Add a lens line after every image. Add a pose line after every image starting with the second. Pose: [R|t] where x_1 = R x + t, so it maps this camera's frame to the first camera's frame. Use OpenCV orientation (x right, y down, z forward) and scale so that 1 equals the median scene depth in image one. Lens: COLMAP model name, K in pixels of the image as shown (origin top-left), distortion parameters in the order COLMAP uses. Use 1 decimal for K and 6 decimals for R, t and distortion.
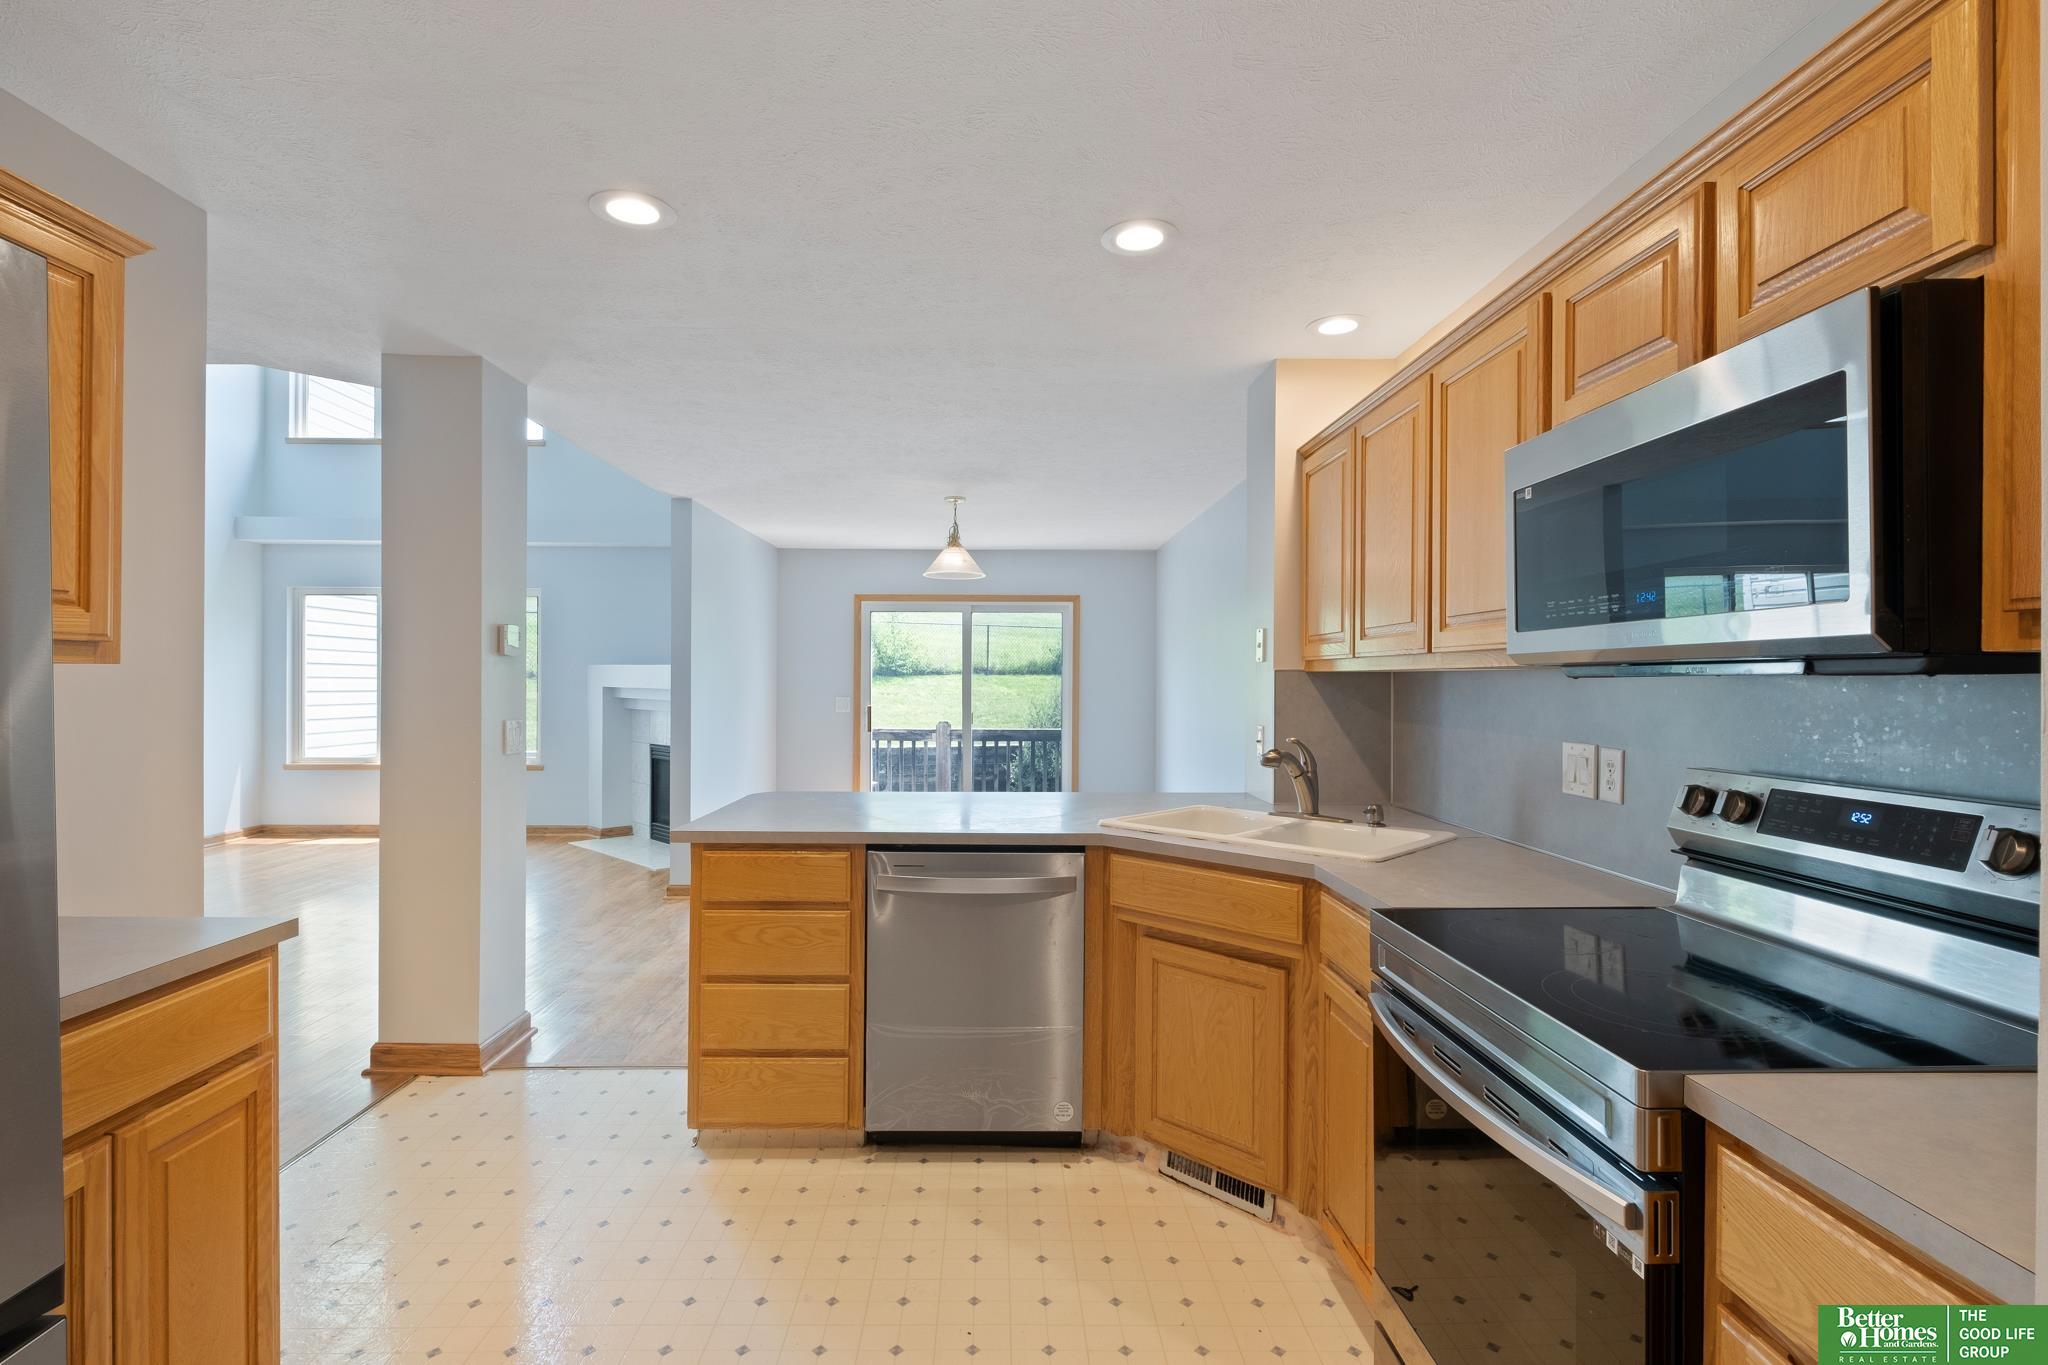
lens RADIAL K [[900.3, 0, 1020.2], [0, 900.3, 683.0], [0, 0, 1]] dist [-0.012618, -0.000584]
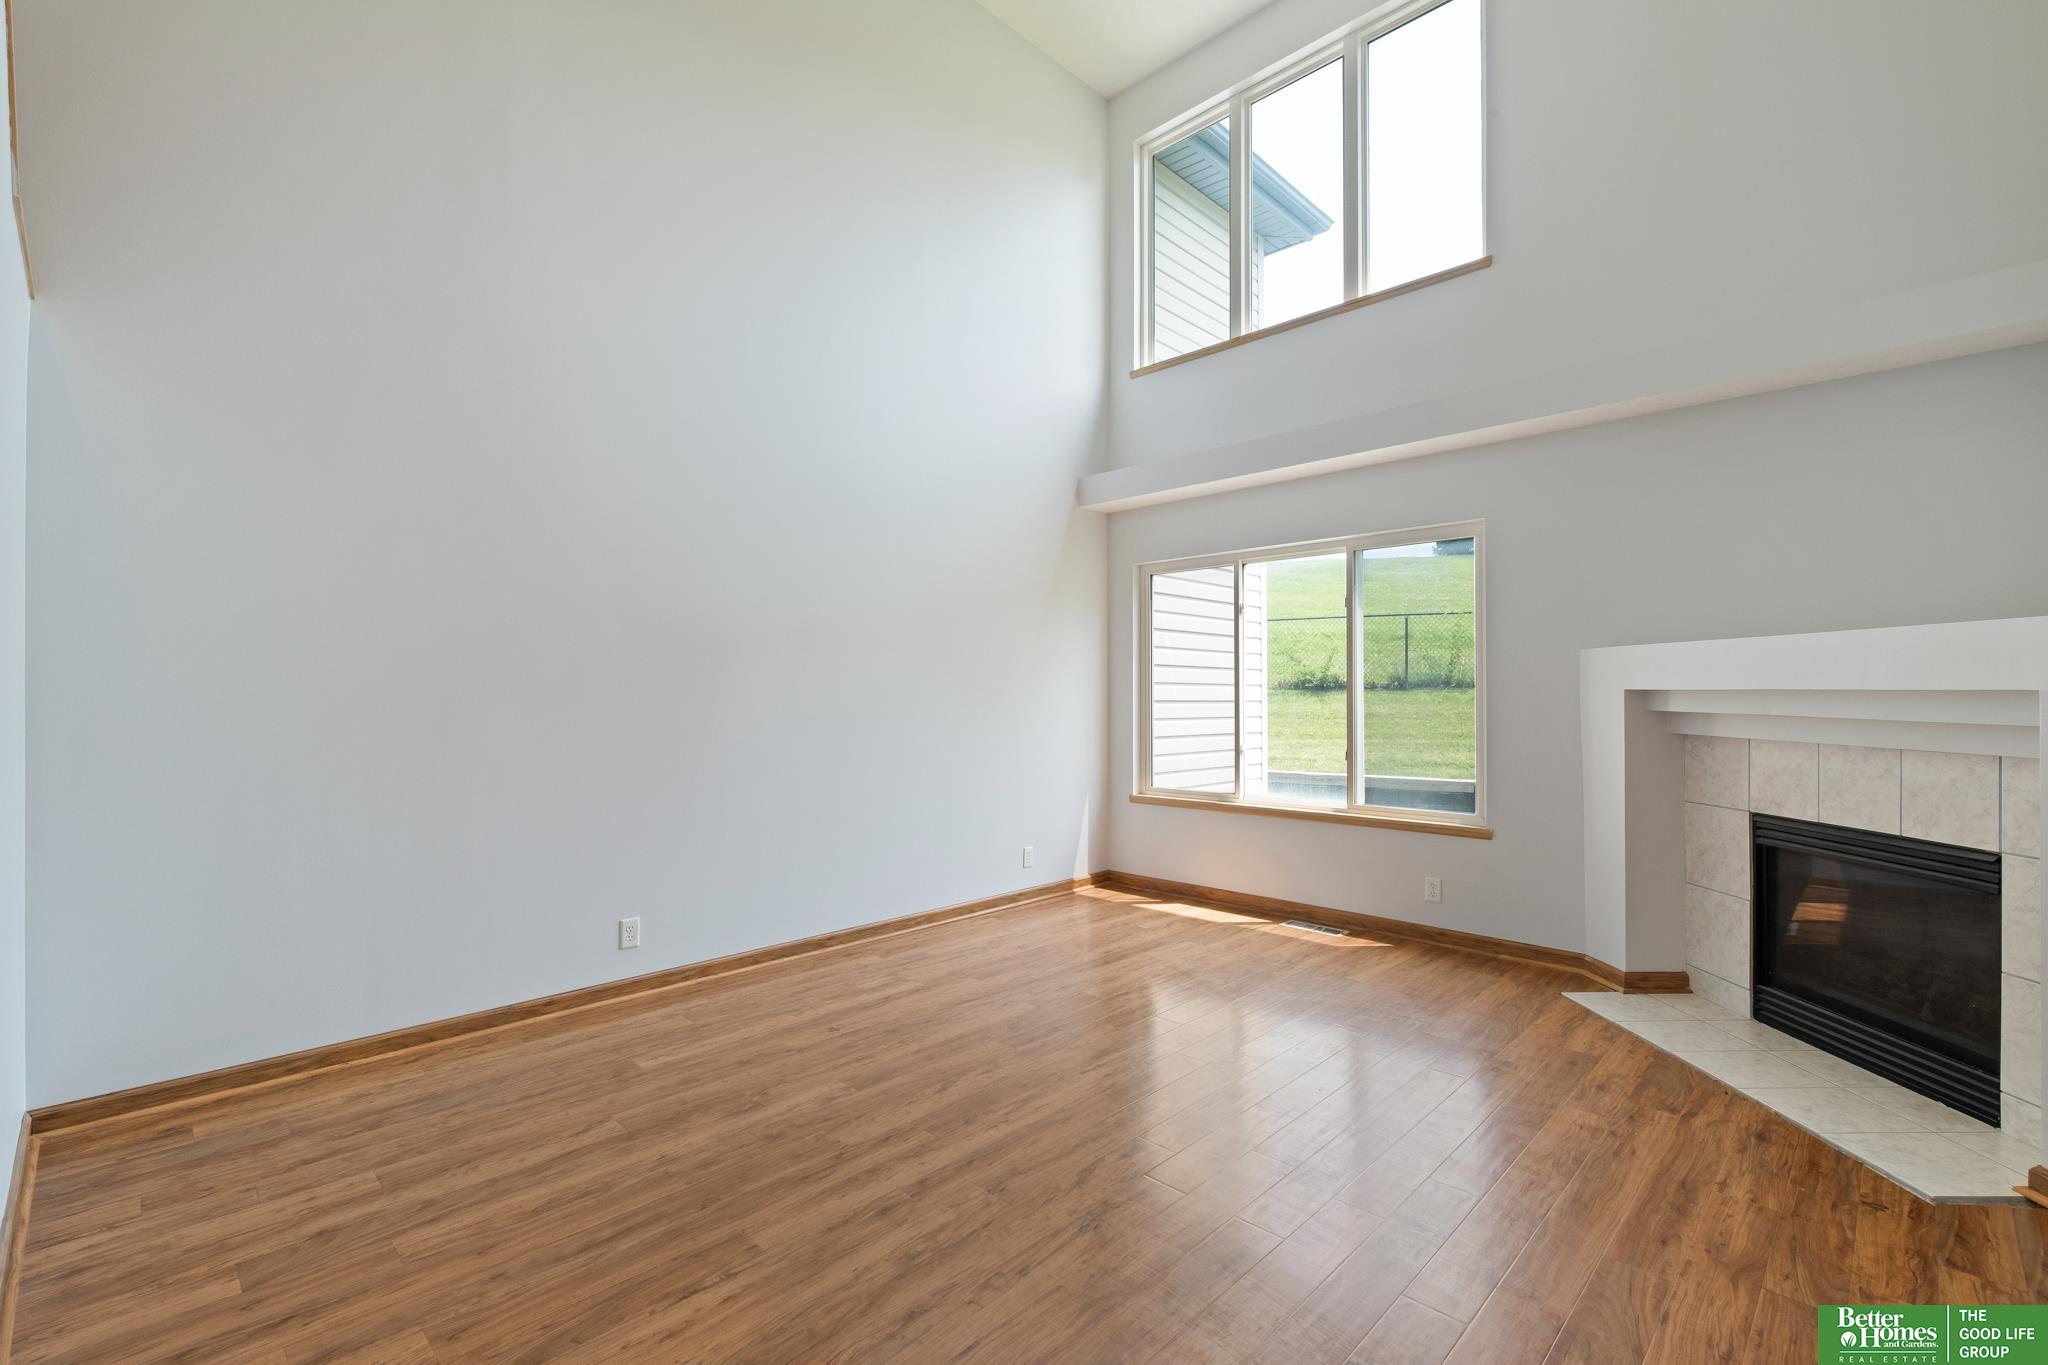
lens RADIAL K [[900.3, 0, 1016.7], [0, 900.3, 690.1], [0, 0, 1]] dist [-0.012618, -0.000584]
pose [[0.676773, -0.009418, -0.736132, -0.324479], [0.003075, 0.999946, -0.009966, 0.008484], [0.736186, 0.004481, 0.676765, 0.405661]]
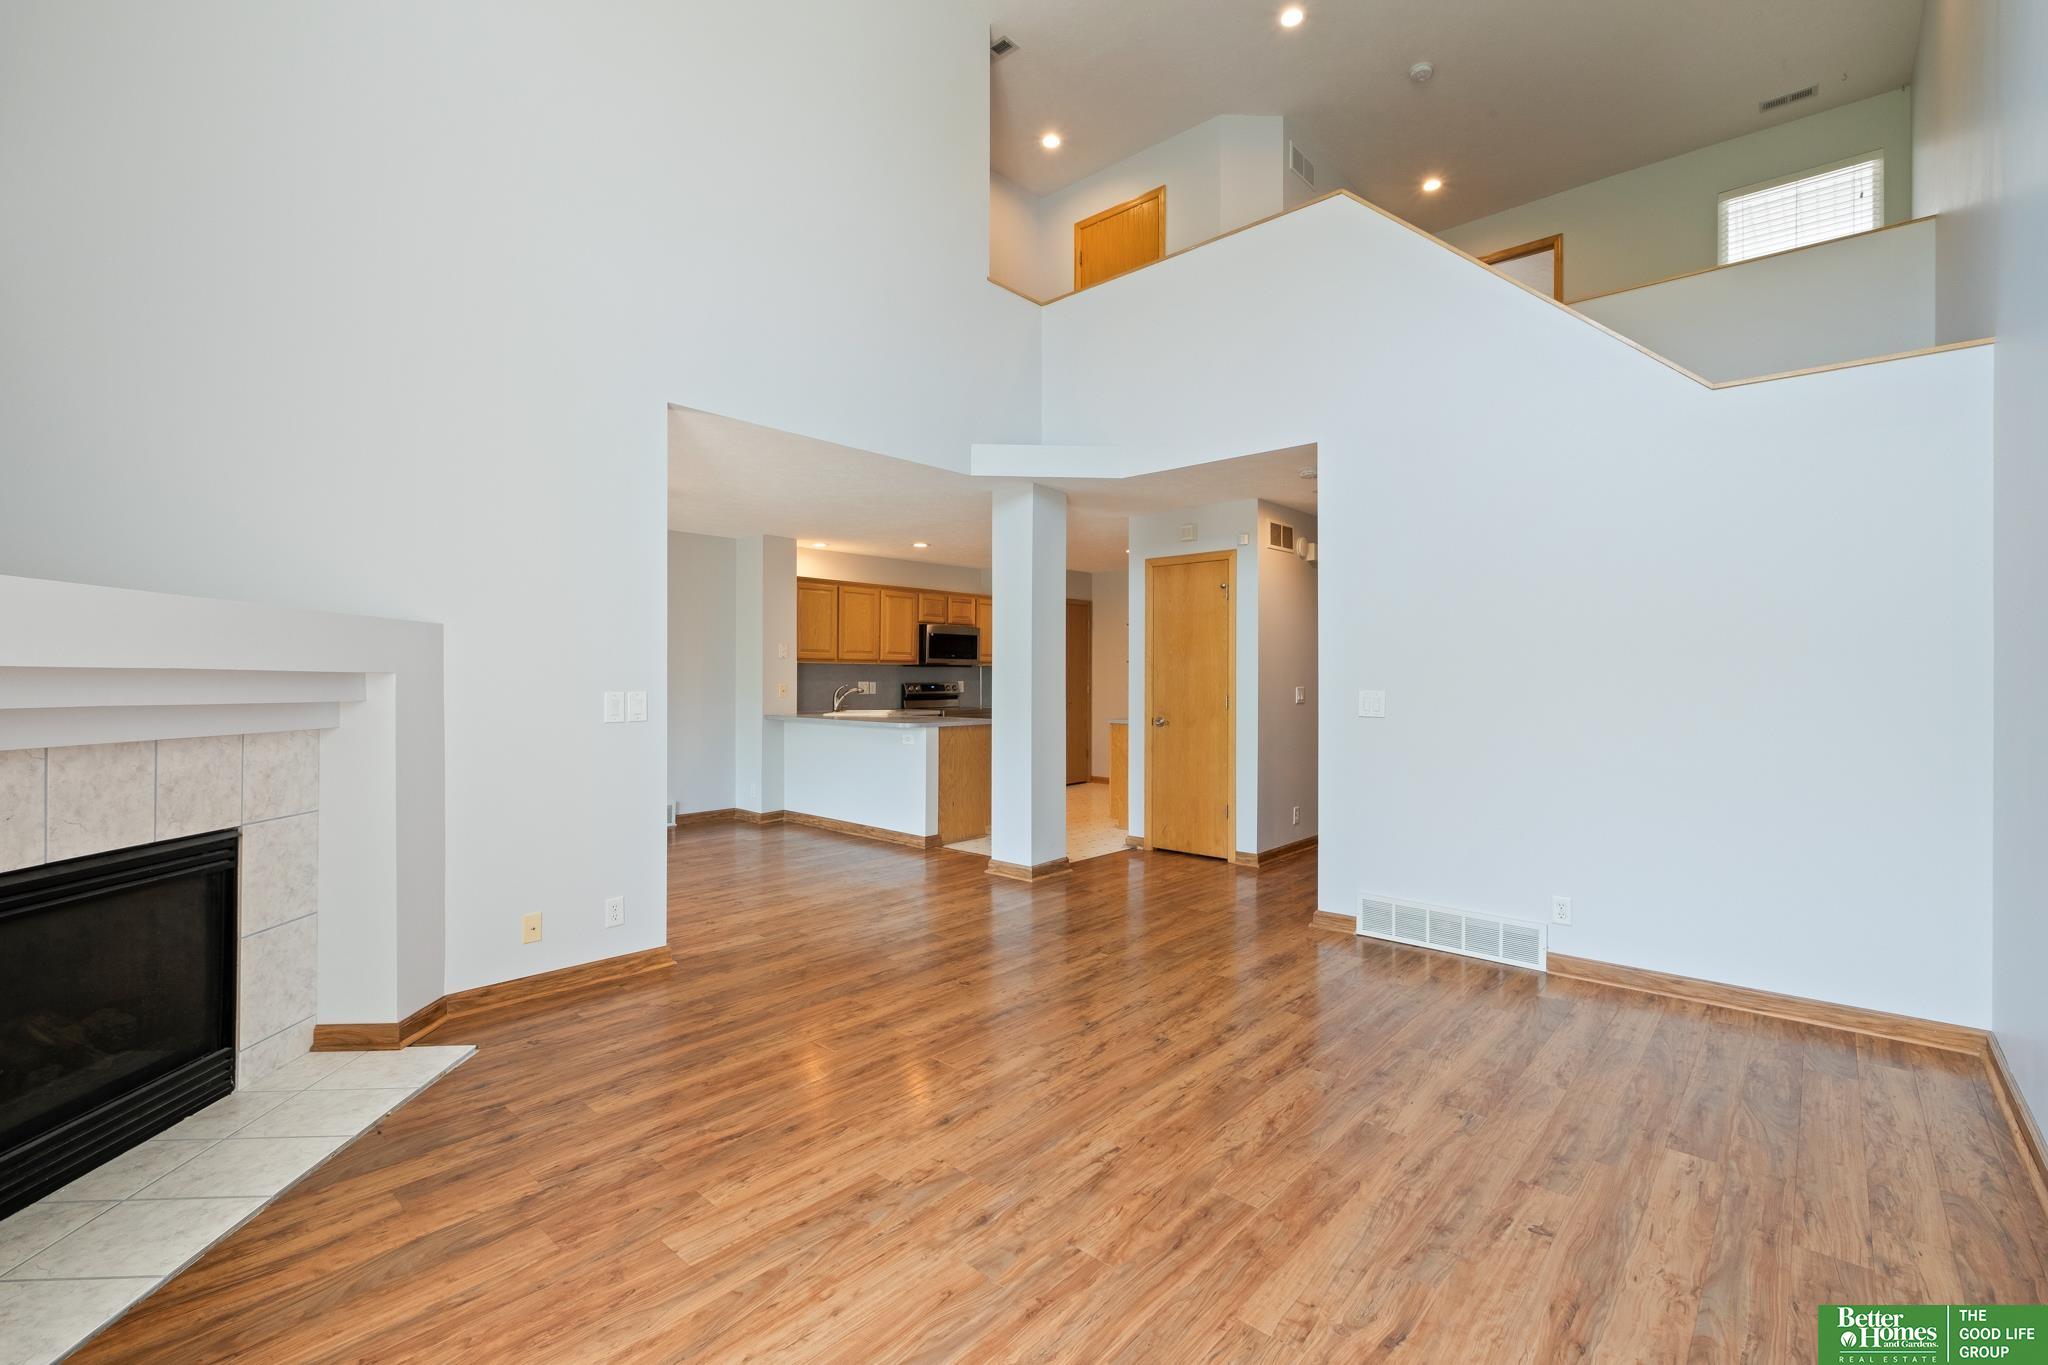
lens RADIAL K [[900.3, 0, 1039.8], [0, 900.3, 695.2], [0, 0, 1]] dist [-0.012618, -0.000584]
pose [[-0.728222, -0.020059, 0.685047, -4.588639], [-0.004107, 0.999681, 0.024905, -0.020111], [-0.685329, 0.015323, -0.728073, 5.305715]]
